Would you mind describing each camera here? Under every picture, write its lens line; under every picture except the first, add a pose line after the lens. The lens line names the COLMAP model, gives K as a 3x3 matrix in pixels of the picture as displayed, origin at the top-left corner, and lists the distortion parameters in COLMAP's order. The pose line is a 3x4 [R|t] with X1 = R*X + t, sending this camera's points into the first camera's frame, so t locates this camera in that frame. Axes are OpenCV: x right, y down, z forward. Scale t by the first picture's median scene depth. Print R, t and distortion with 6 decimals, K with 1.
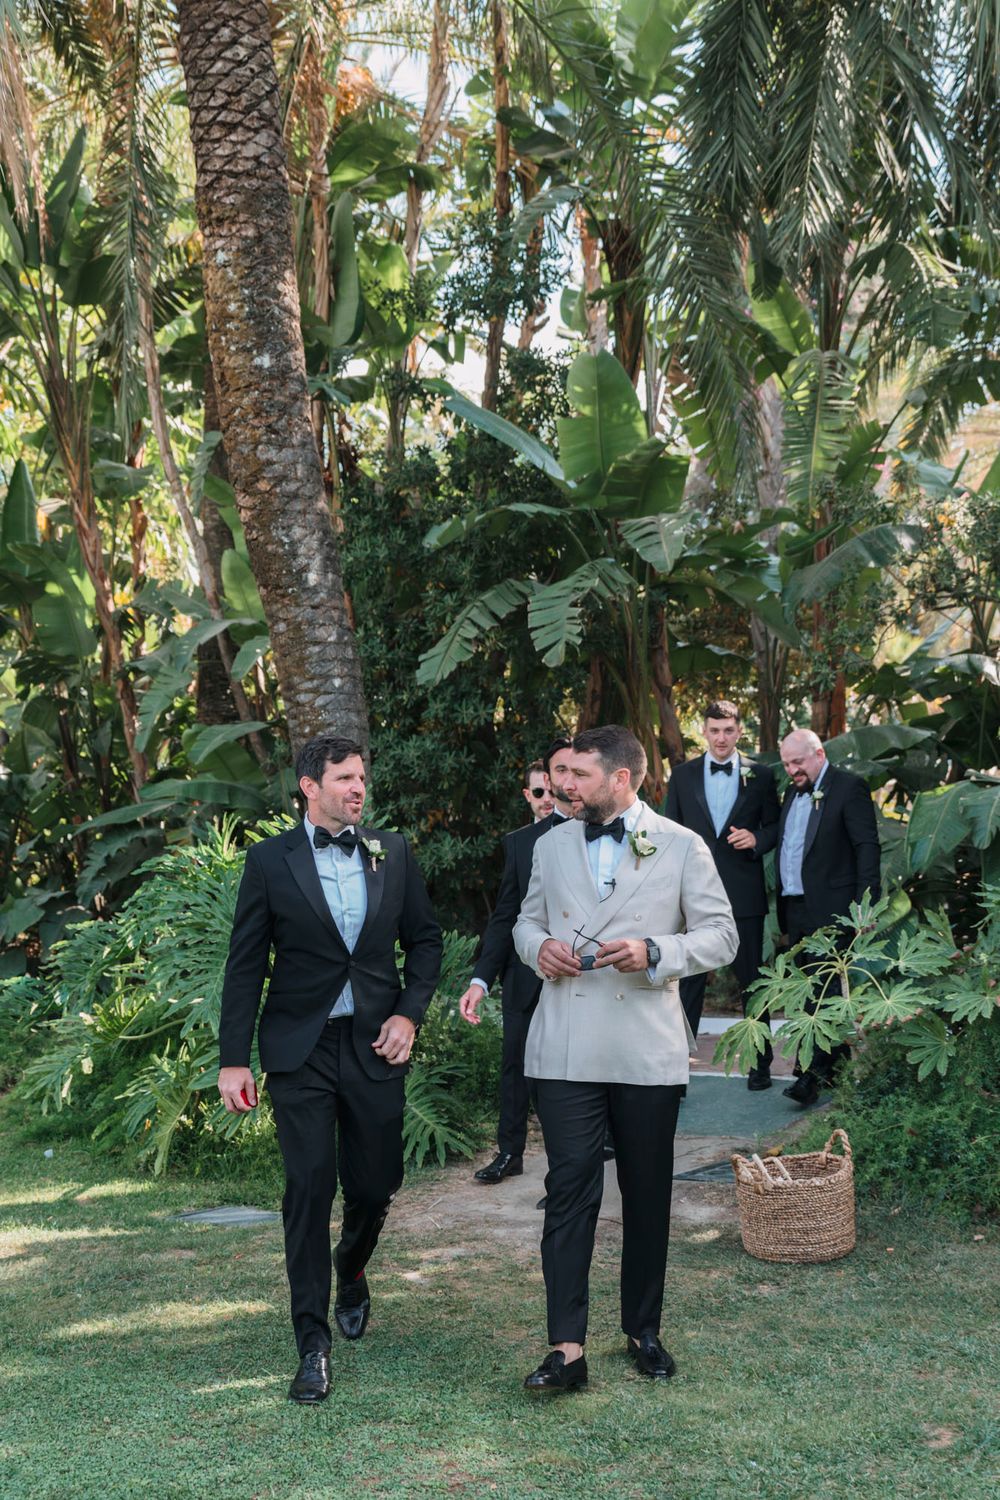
lens RADIAL K [[2106.1, 0, 557.3], [0, 2106.1, 852.0], [0, 0, 1]] dist [0.051443, -0.004471]
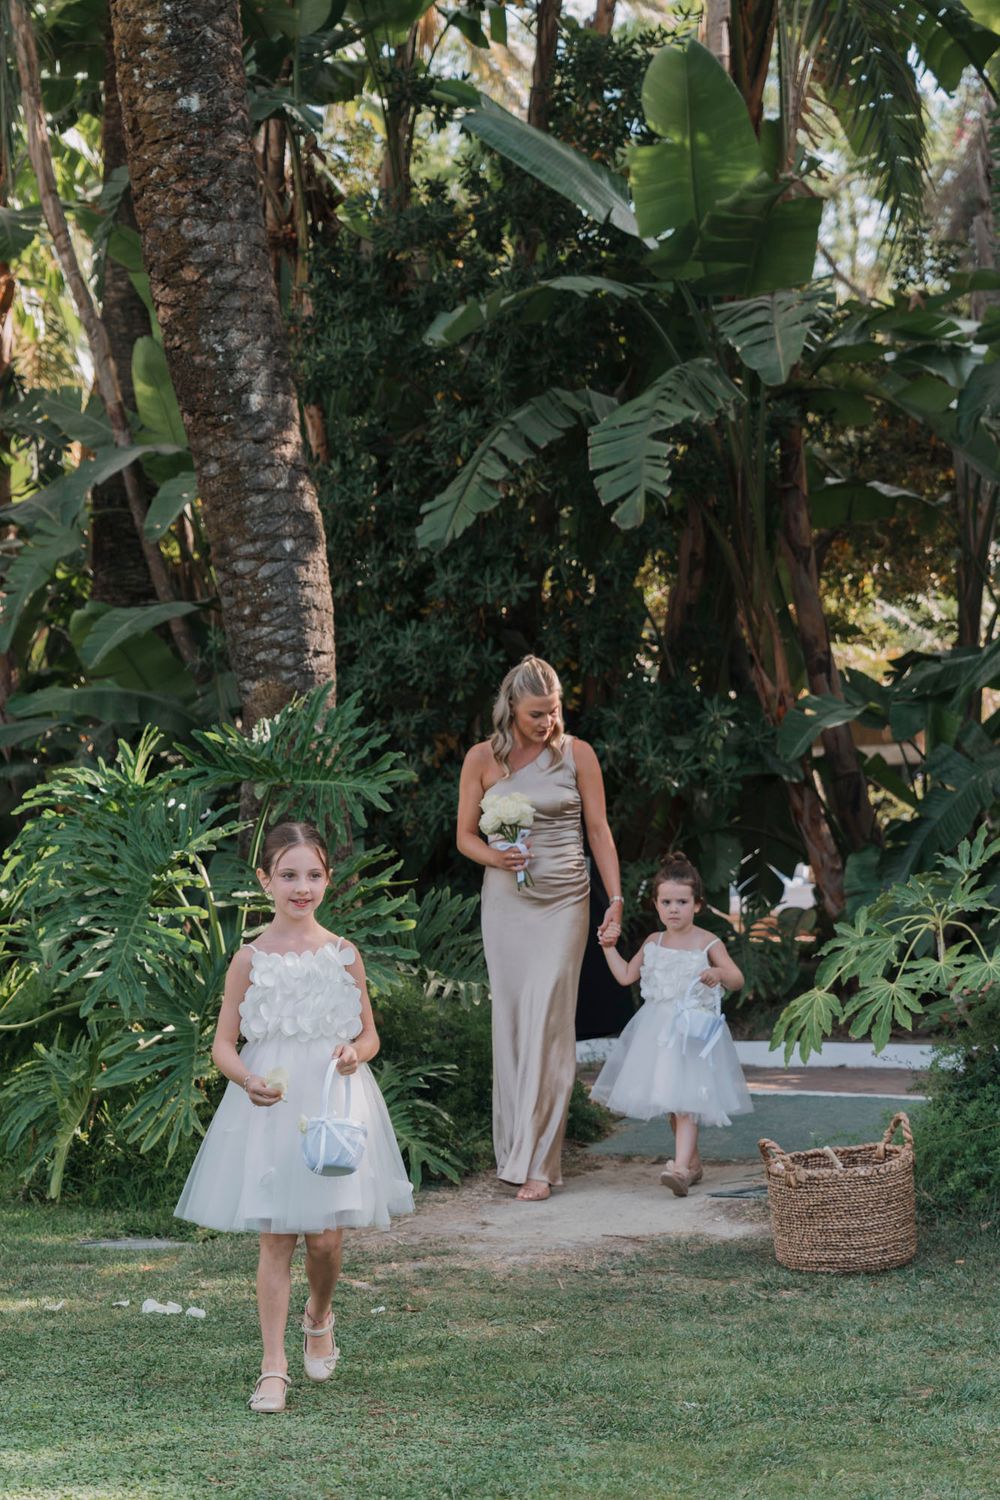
lens RADIAL K [[3379.4, 0, 367.6], [0, 3379.4, 753.9], [0, 0, 1]] dist [0.076998, 0.419490]
pose [[0.996233, 0.004332, -0.086610, 0.022723], [-0.005783, 0.999847, -0.016505, 0.009733], [0.086526, 0.016944, 0.996106, -0.146961]]
